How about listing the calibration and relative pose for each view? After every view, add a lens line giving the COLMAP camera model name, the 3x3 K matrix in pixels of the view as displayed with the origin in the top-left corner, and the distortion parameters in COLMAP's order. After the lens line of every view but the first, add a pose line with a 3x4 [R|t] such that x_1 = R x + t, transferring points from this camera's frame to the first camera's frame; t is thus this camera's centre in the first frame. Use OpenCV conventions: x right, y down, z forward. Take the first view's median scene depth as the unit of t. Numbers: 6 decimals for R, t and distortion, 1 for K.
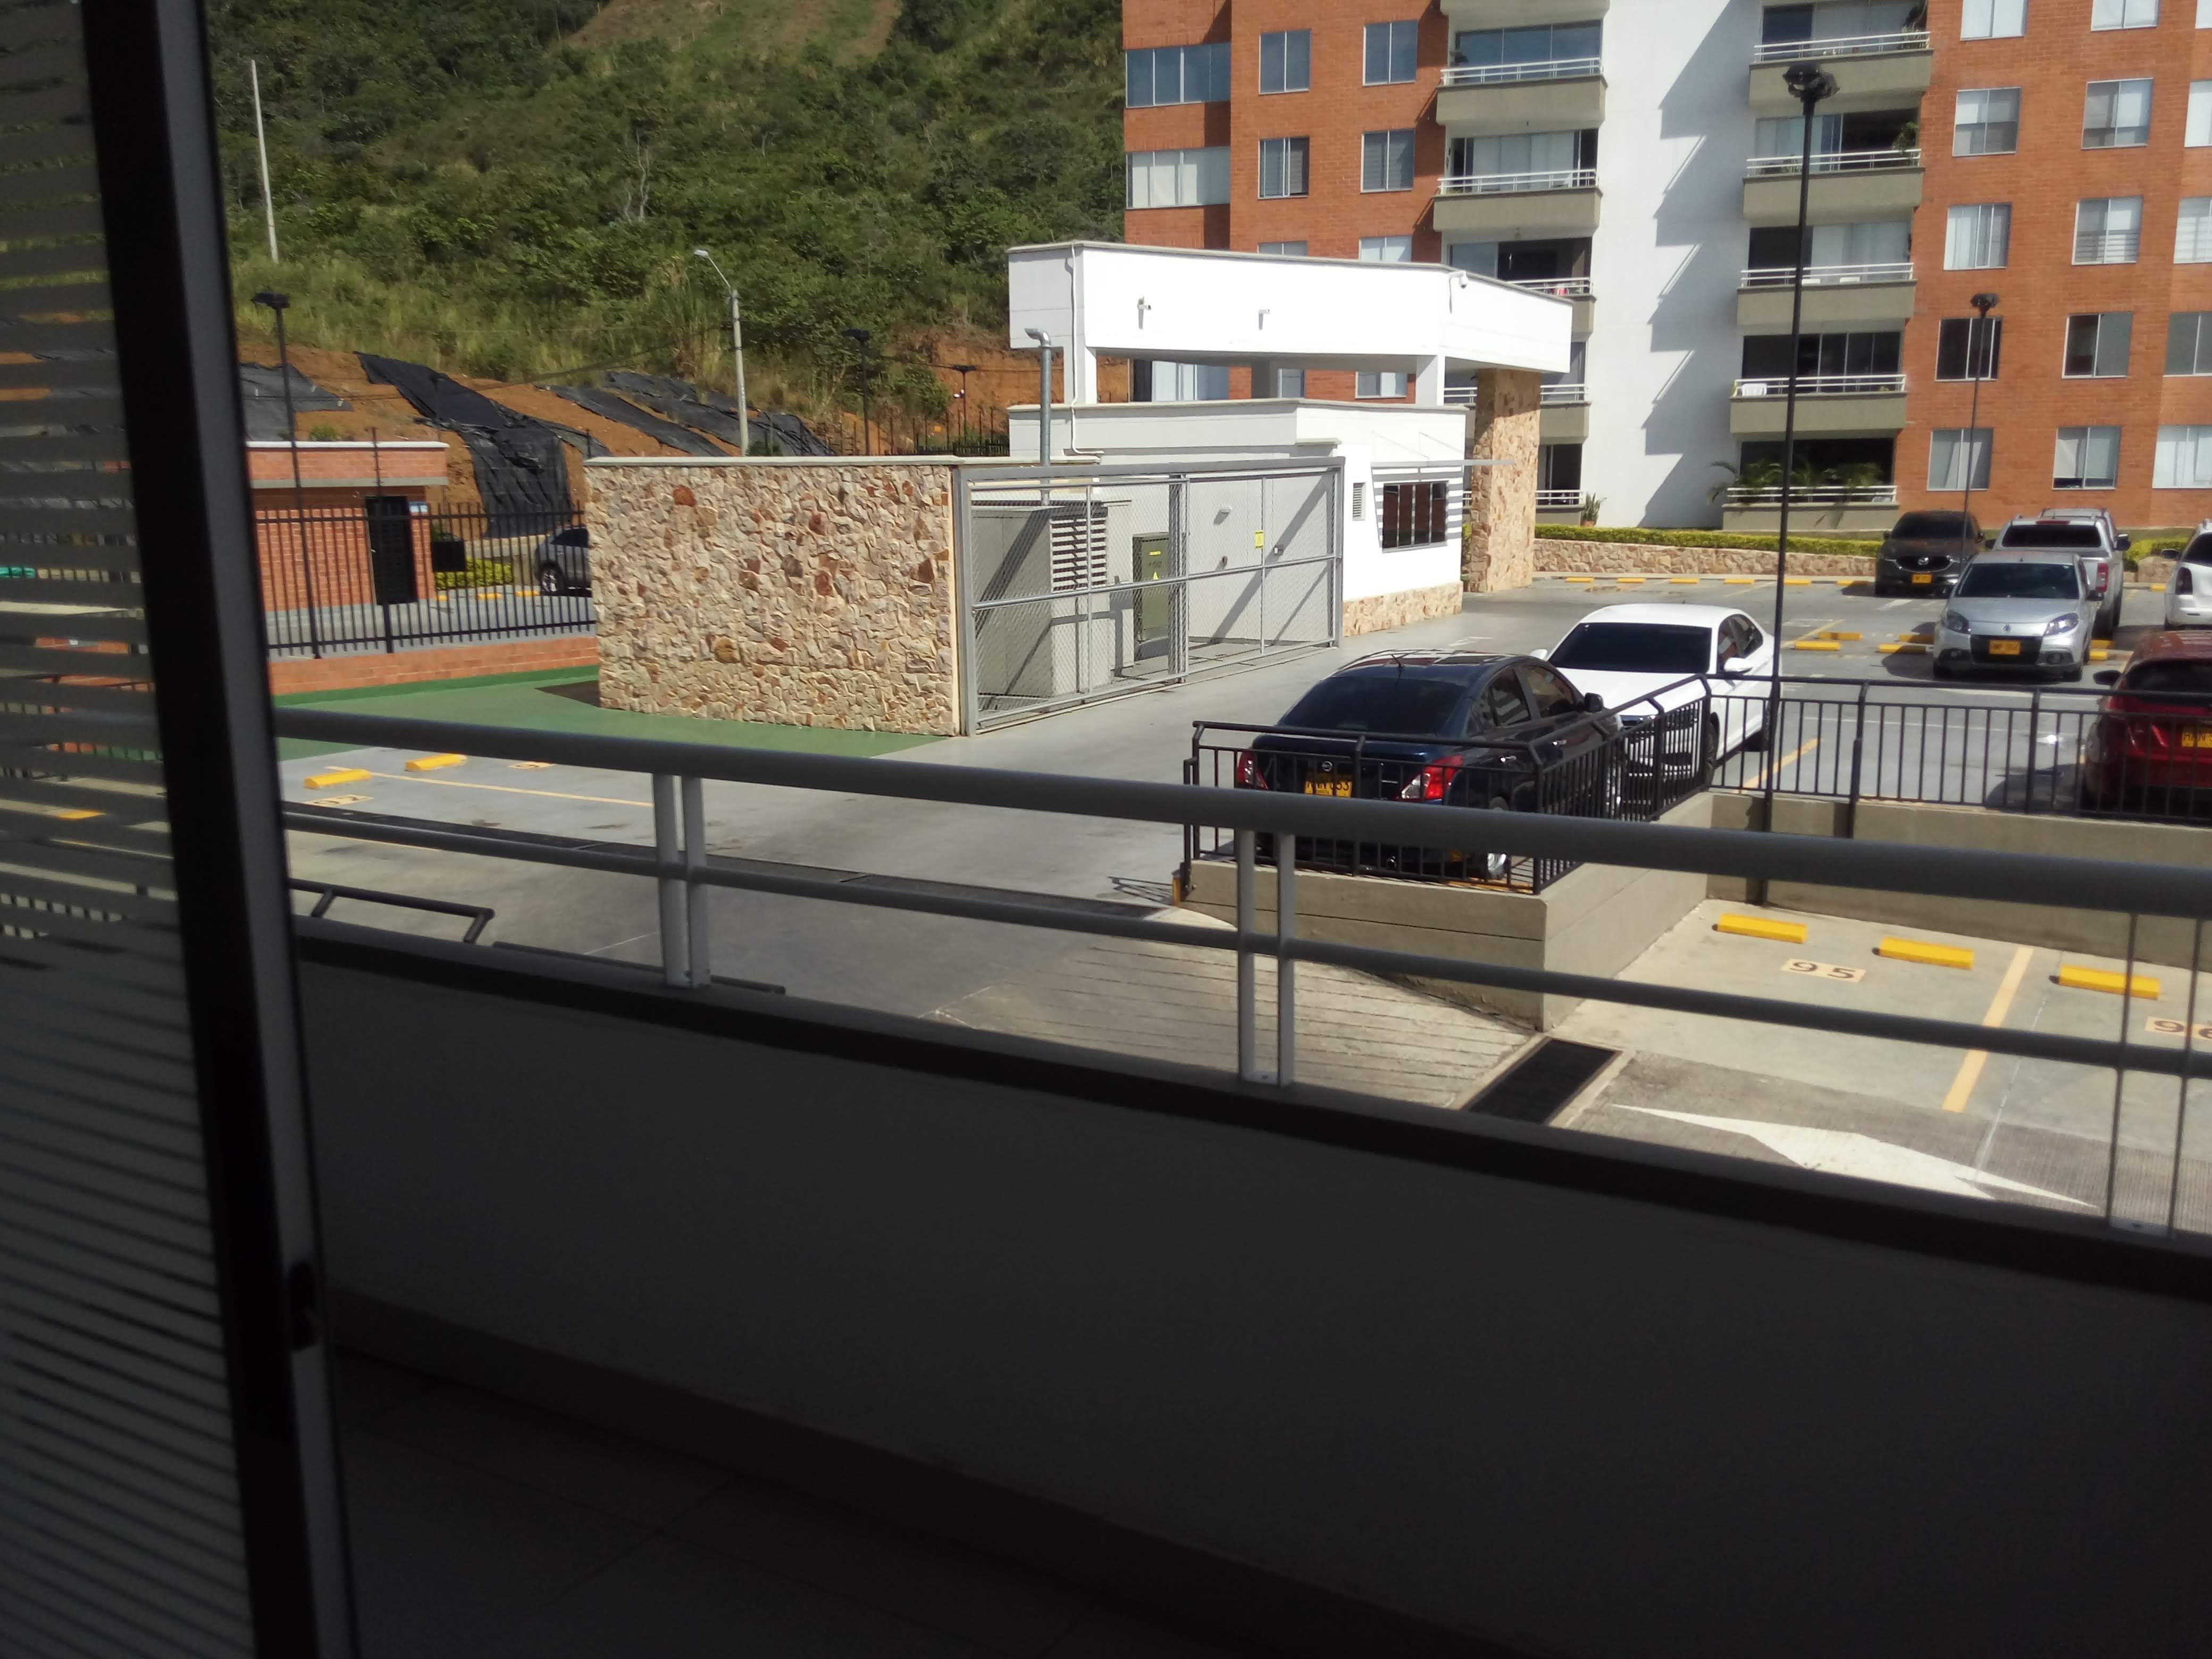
lens RADIAL K [[1917.9, 0, 1106.0], [0, 1917.9, 829.5], [0, 0, 1]] dist [0.109361, -0.129978]
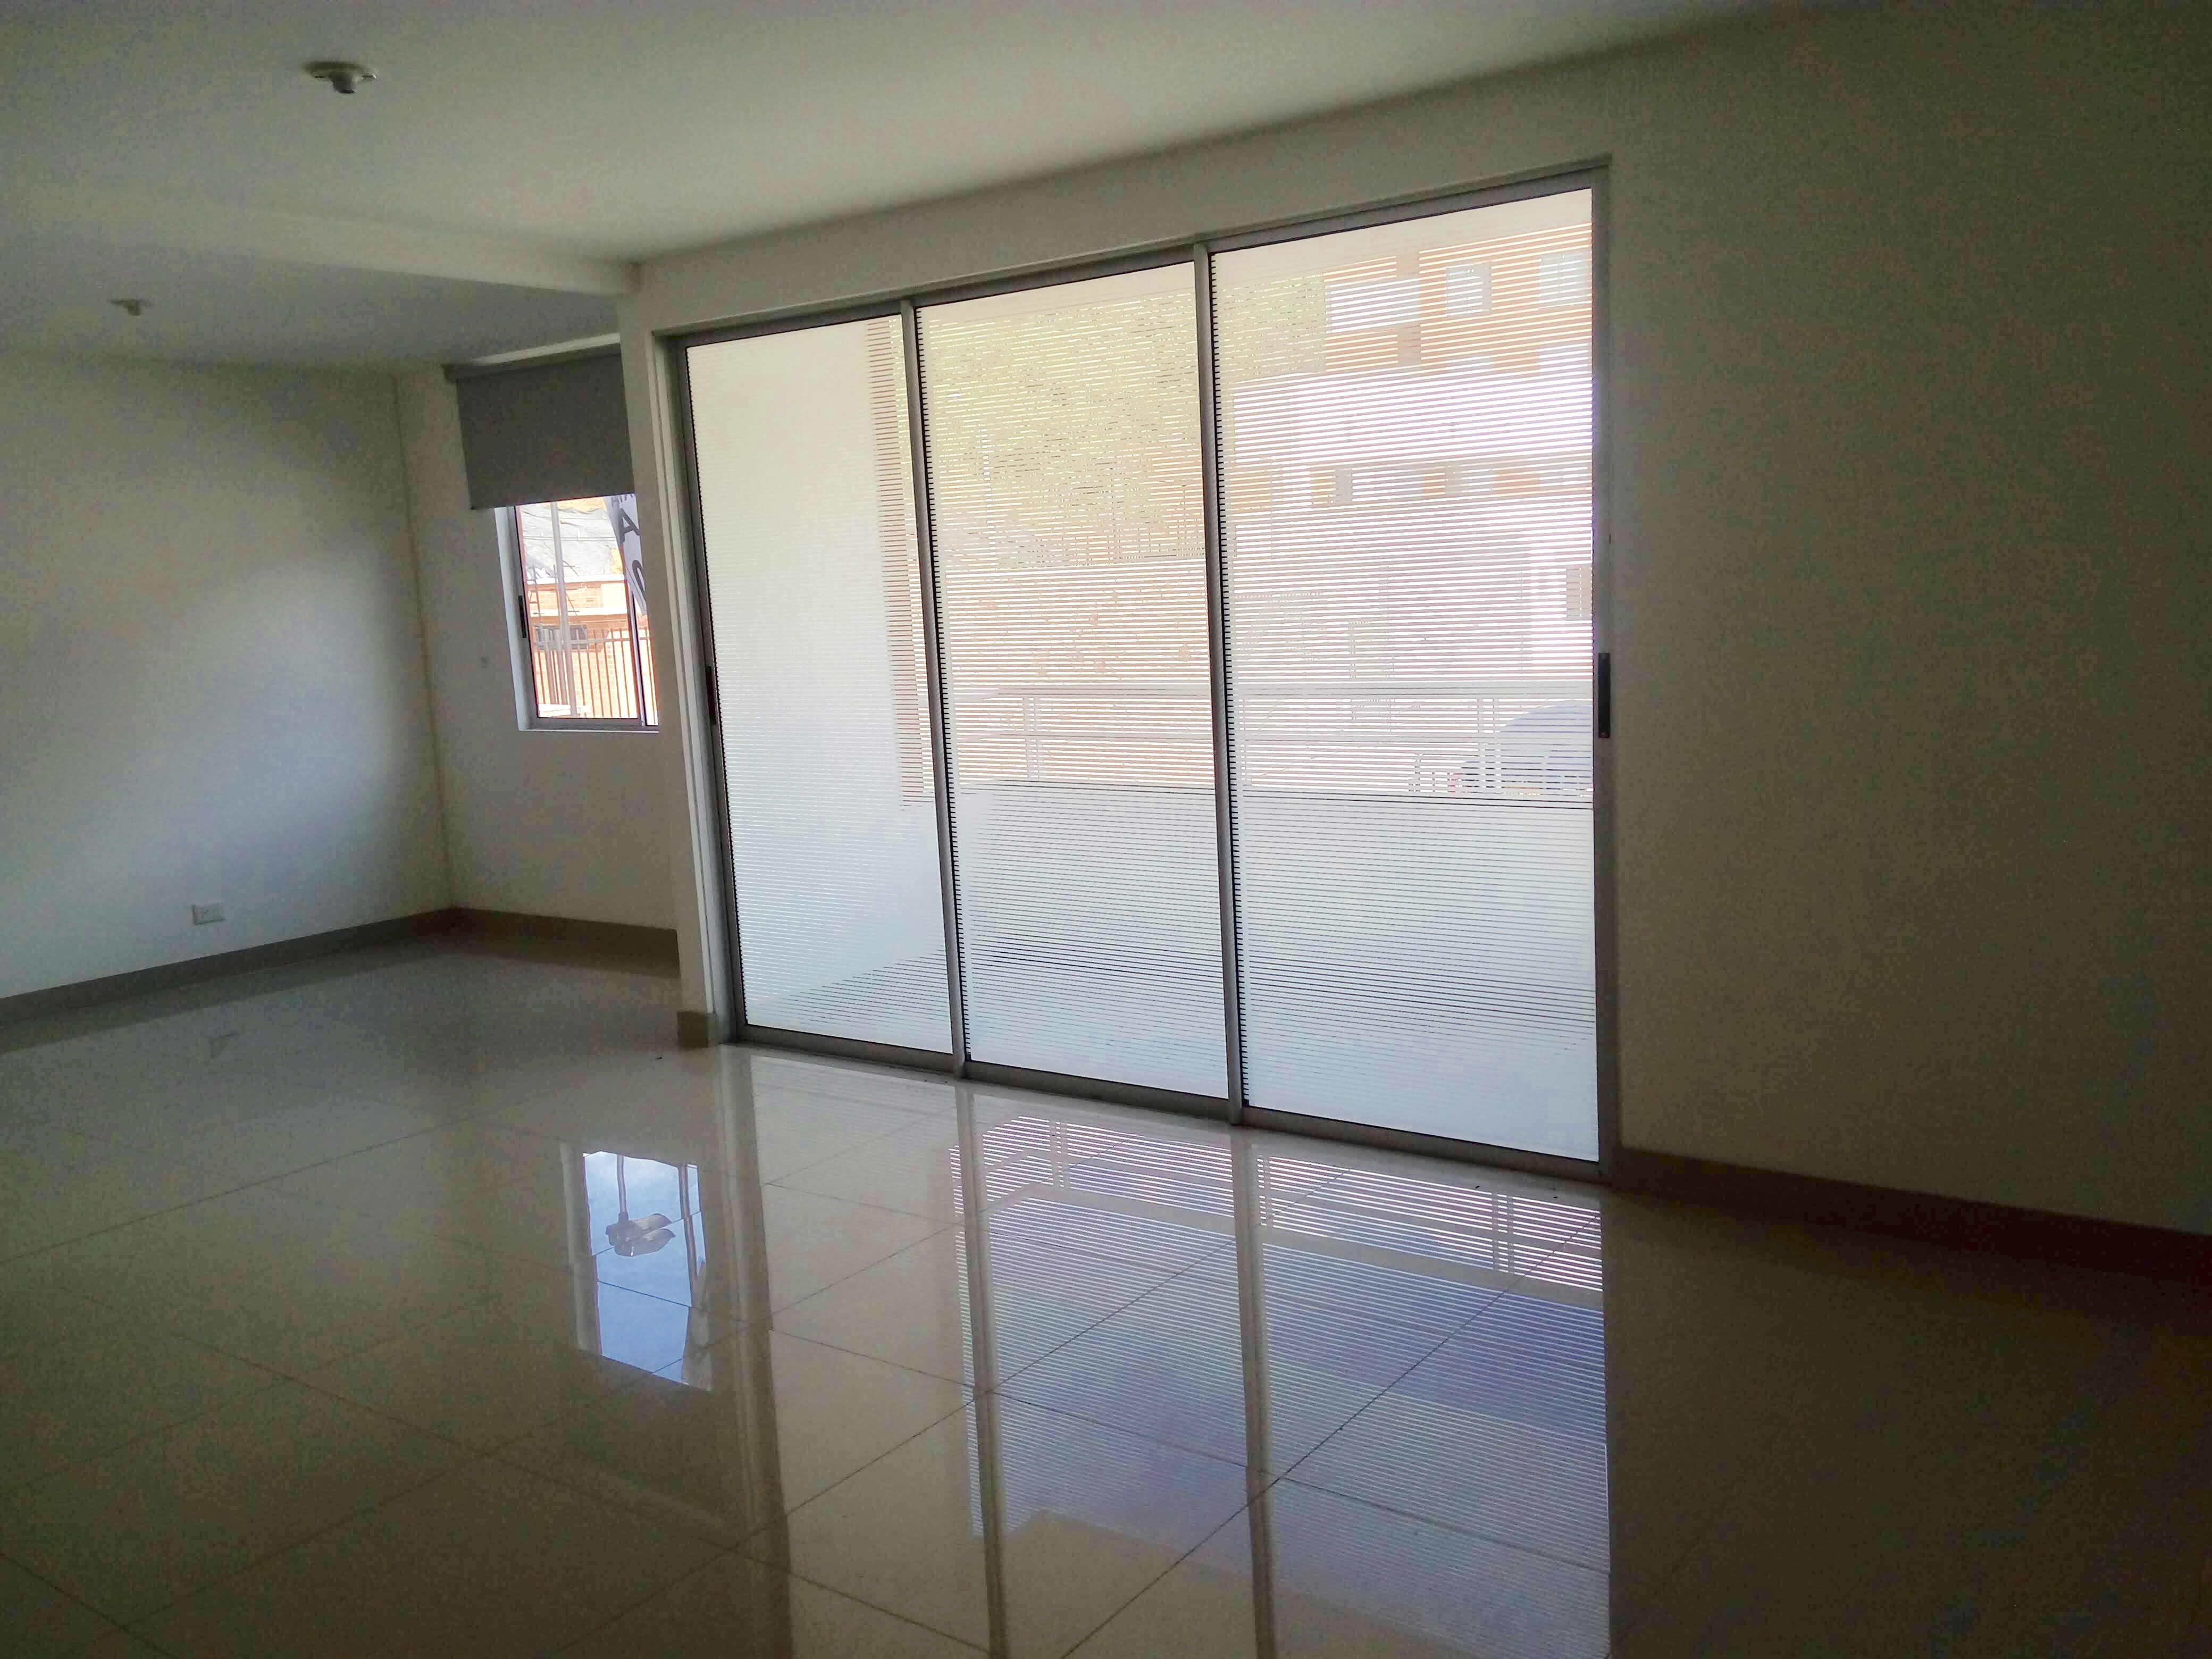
lens RADIAL K [[1835.0, 0, 1112.2], [0, 1835.0, 836.1], [0, 0, 1]] dist [0.158515, -0.245086]
pose [[0.994113, -0.025850, -0.105220, -0.014774], [0.021463, 0.998861, -0.042611, 0.031132], [0.106202, 0.040102, 0.993536, -0.172929]]
